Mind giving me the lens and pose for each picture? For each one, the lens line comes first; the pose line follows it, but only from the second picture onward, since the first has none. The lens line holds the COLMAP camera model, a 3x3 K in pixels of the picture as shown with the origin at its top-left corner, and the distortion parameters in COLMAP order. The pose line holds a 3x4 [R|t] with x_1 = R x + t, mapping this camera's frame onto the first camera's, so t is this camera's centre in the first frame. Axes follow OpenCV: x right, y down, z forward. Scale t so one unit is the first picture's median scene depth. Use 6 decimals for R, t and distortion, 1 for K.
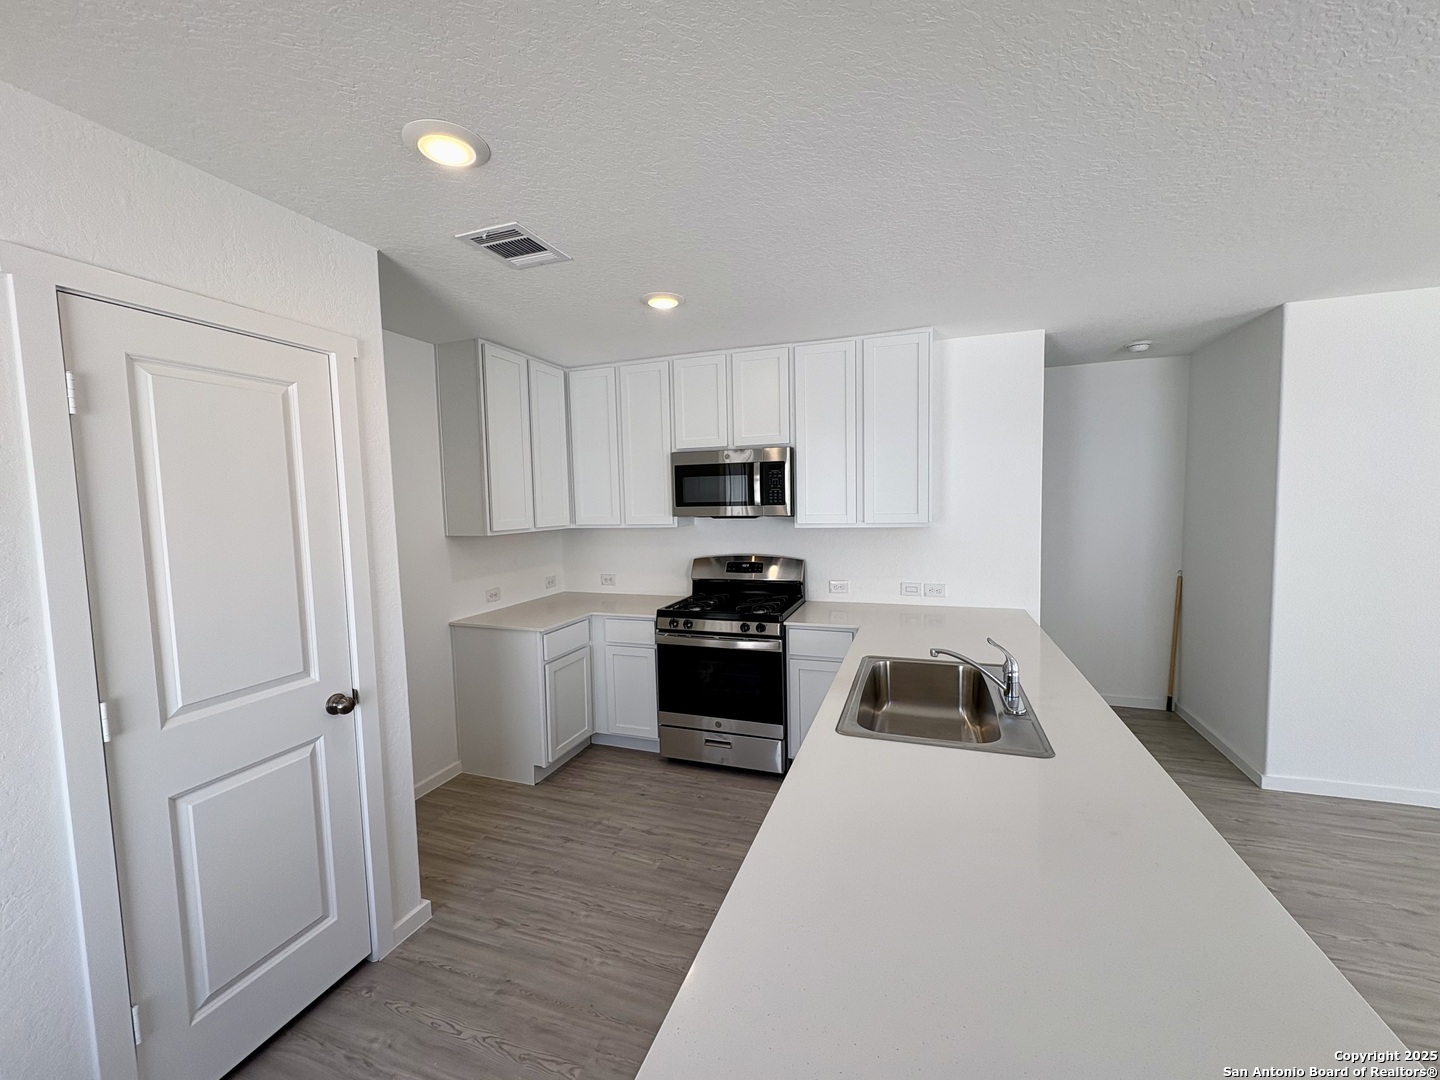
lens RADIAL K [[572.8, 0, 721.2], [0, 572.8, 535.7], [0, 0, 1]] dist [-0.000201, 0.000725]
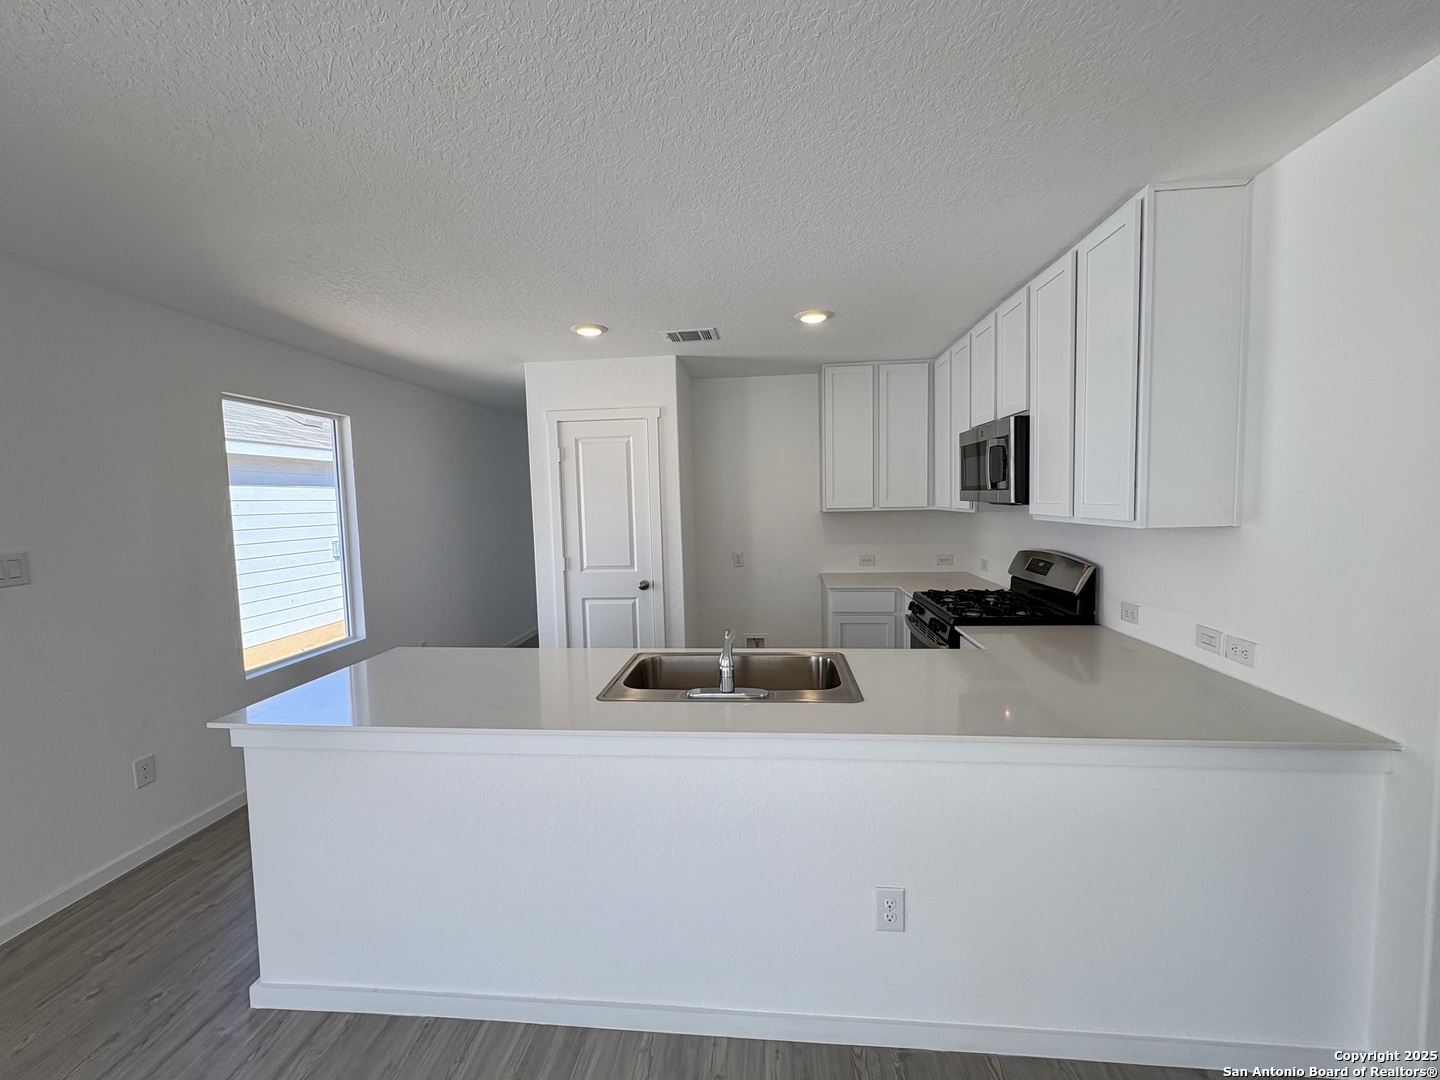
lens RADIAL K [[572.8, 0, 717.1], [0, 572.8, 539.3], [0, 0, 1]] dist [-0.000201, 0.000725]
pose [[0.247440, 0.089074, -0.964800, 0.828115], [-0.042985, 0.995794, 0.080911, -0.033424], [0.967949, 0.021451, 0.250228, 0.423716]]
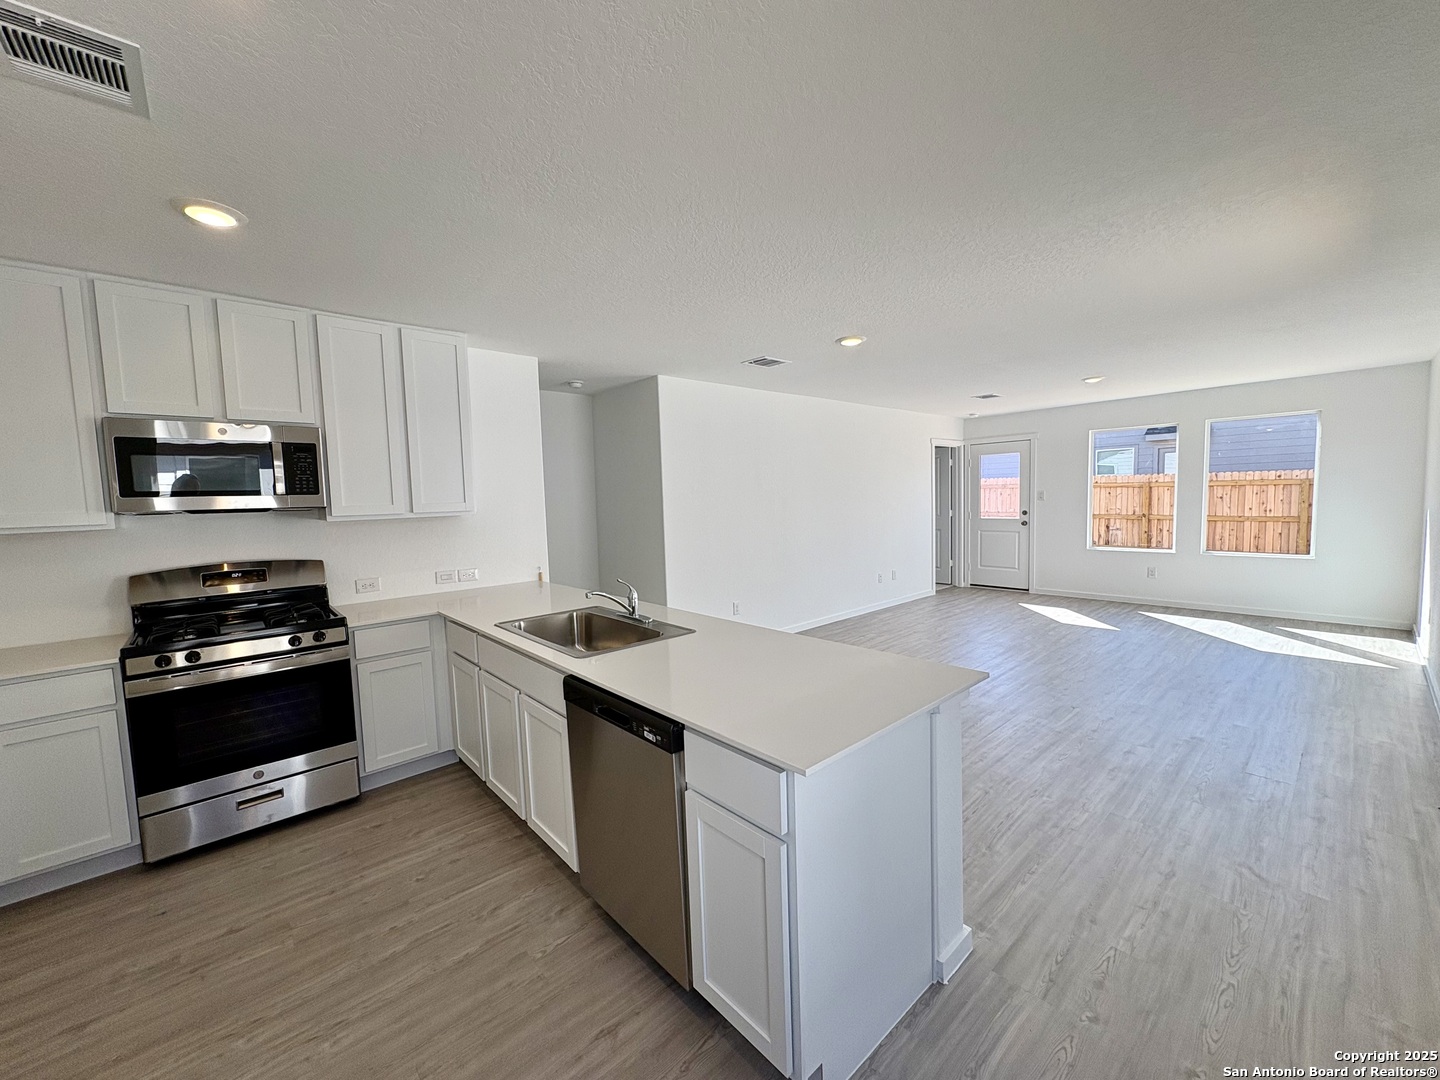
lens RADIAL K [[572.8, 0, 715.6], [0, 572.8, 536.0], [0, 0, 1]] dist [-0.000201, 0.000725]
pose [[0.477863, -0.052709, 0.876851, -0.378217], [0.075856, 0.996946, 0.018588, 0.039330], [-0.875153, 0.057632, 0.480402, 0.065429]]
